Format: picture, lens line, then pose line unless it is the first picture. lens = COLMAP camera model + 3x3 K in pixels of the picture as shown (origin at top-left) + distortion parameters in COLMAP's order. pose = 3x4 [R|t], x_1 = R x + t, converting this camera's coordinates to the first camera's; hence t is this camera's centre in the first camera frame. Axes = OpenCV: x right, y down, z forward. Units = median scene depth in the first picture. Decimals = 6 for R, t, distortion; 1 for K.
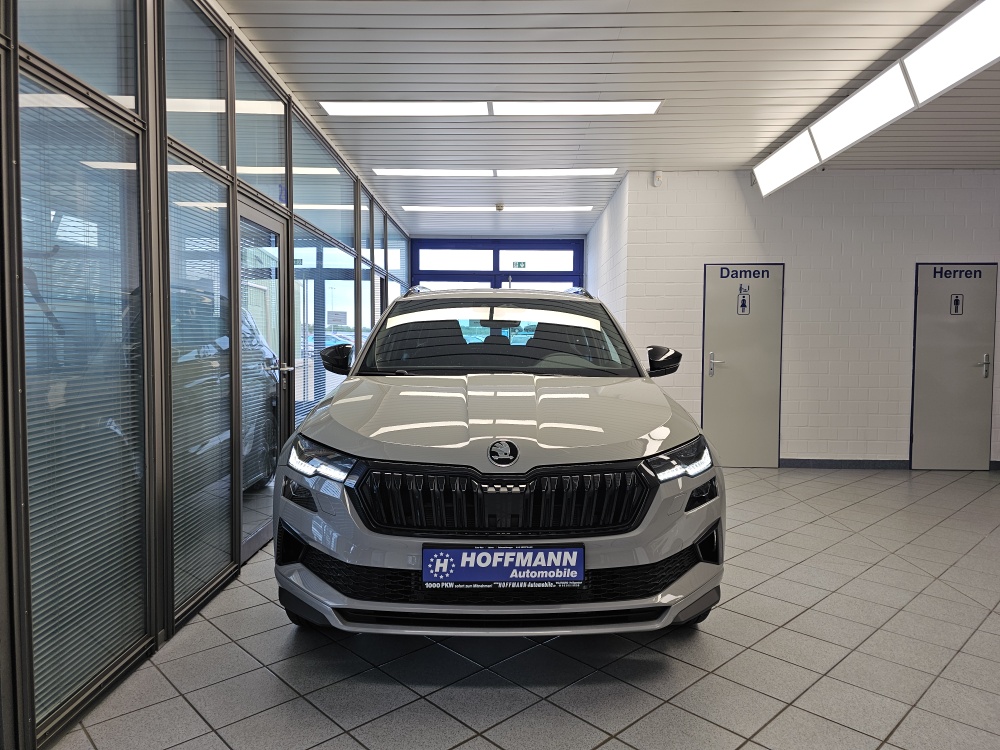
lens RADIAL K [[675.4, 0, 506.0], [0, 675.4, 382.9], [0, 0, 1]] dist [0.058326, -0.064417]
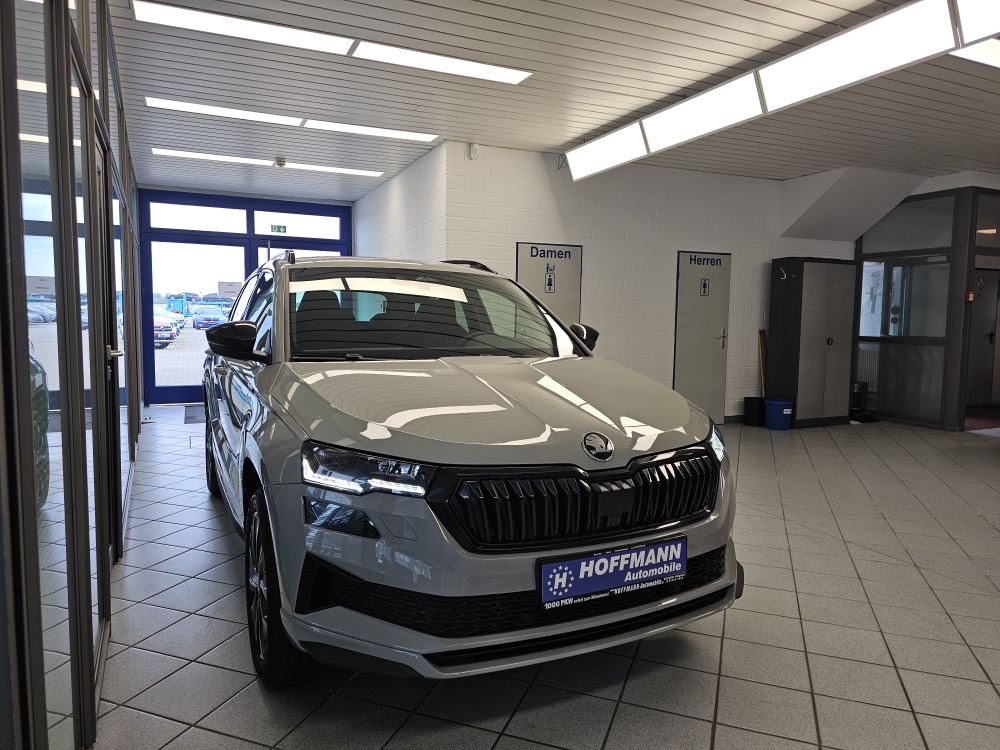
lens RADIAL K [[675.4, 0, 504.9], [0, 675.4, 384.5], [0, 0, 1]] dist [0.058326, -0.064417]
pose [[0.897517, -0.038806, 0.439269, -0.244565], [0.020533, 0.998718, 0.046276, -0.011099], [-0.440501, -0.032515, 0.897163, 0.118784]]
